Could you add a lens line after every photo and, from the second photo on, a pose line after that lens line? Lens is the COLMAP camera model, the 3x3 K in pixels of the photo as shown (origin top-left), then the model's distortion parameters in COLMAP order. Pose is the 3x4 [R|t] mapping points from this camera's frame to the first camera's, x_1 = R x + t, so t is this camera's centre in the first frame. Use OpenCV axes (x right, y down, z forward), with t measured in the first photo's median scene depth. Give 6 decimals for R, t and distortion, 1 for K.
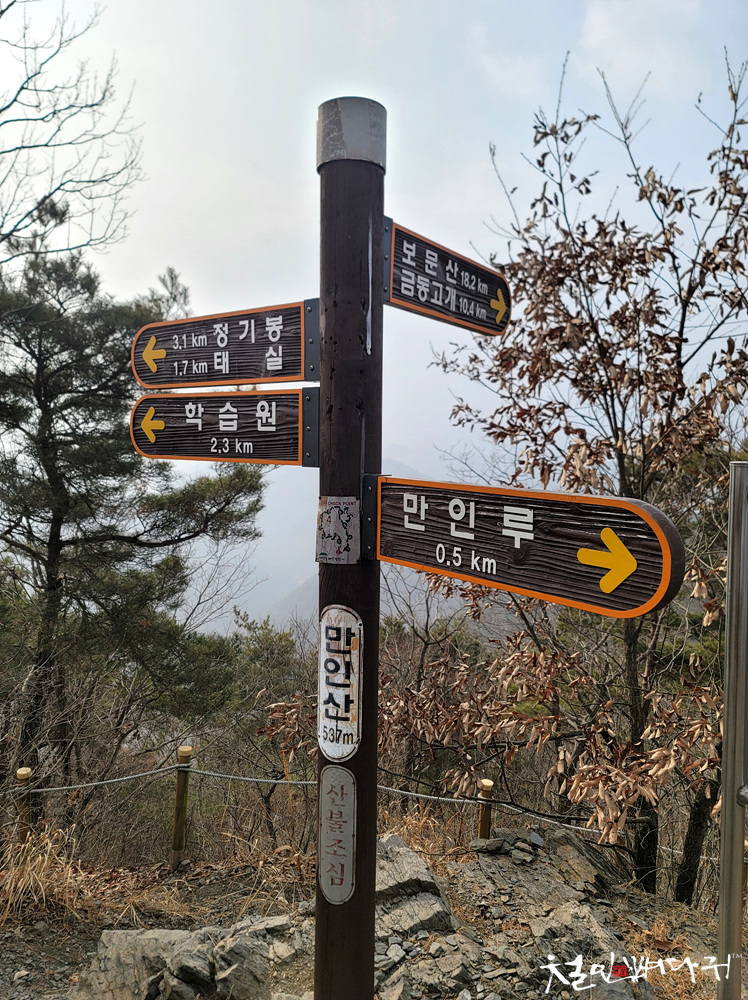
lens RADIAL K [[735.6, 0, 372.9], [0, 735.6, 516.4], [0, 0, 1]] dist [0.060039, -0.050710]
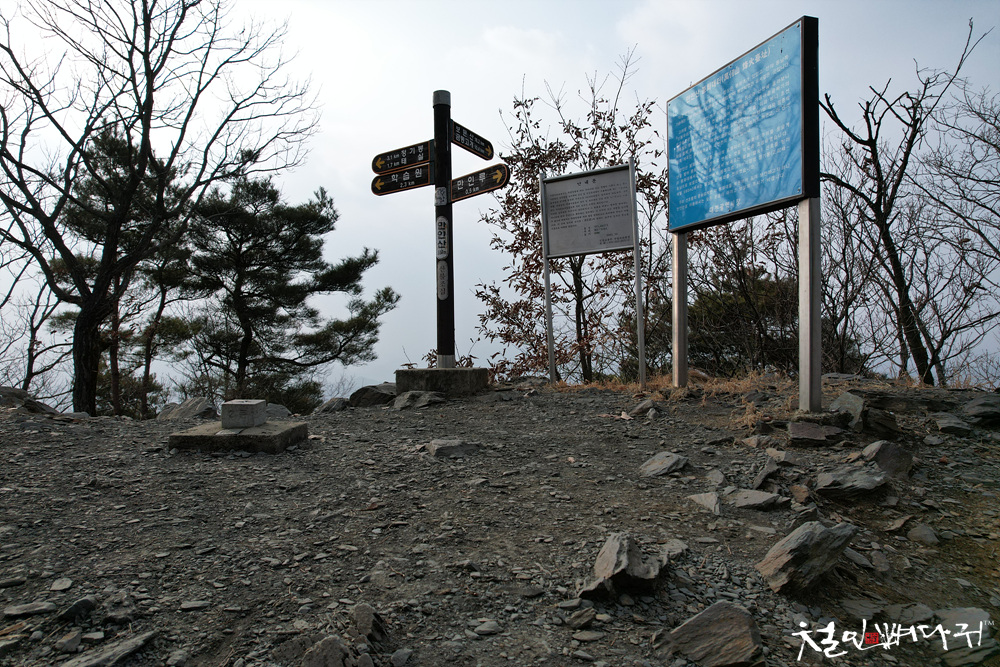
lens RADIAL K [[640.2, 0, 507.2], [0, 640.2, 332.5], [0, 0, 1]] dist [-0.071696, 0.063425]
pose [[0.995483, -0.029269, 0.090315, -0.009087], [0.042310, 0.988372, -0.146052, 0.452549], [-0.084990, 0.149213, 0.985146, -0.801243]]
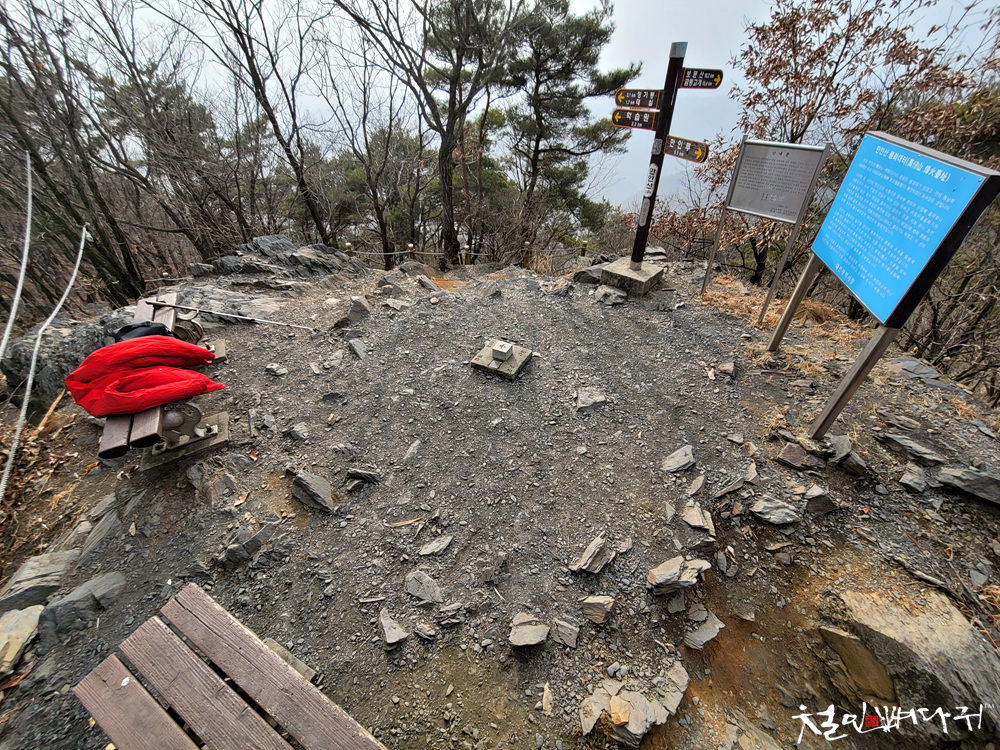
lens RADIAL K [[410.2, 0, 497.1], [0, 410.2, 372.8], [0, 0, 1]] dist [-0.010295, 0.000034]
pose [[0.915979, 0.222620, -0.333802, 0.086142], [-0.027443, 0.864765, 0.501426, -0.004779], [0.400287, -0.450135, 0.798216, -0.883446]]
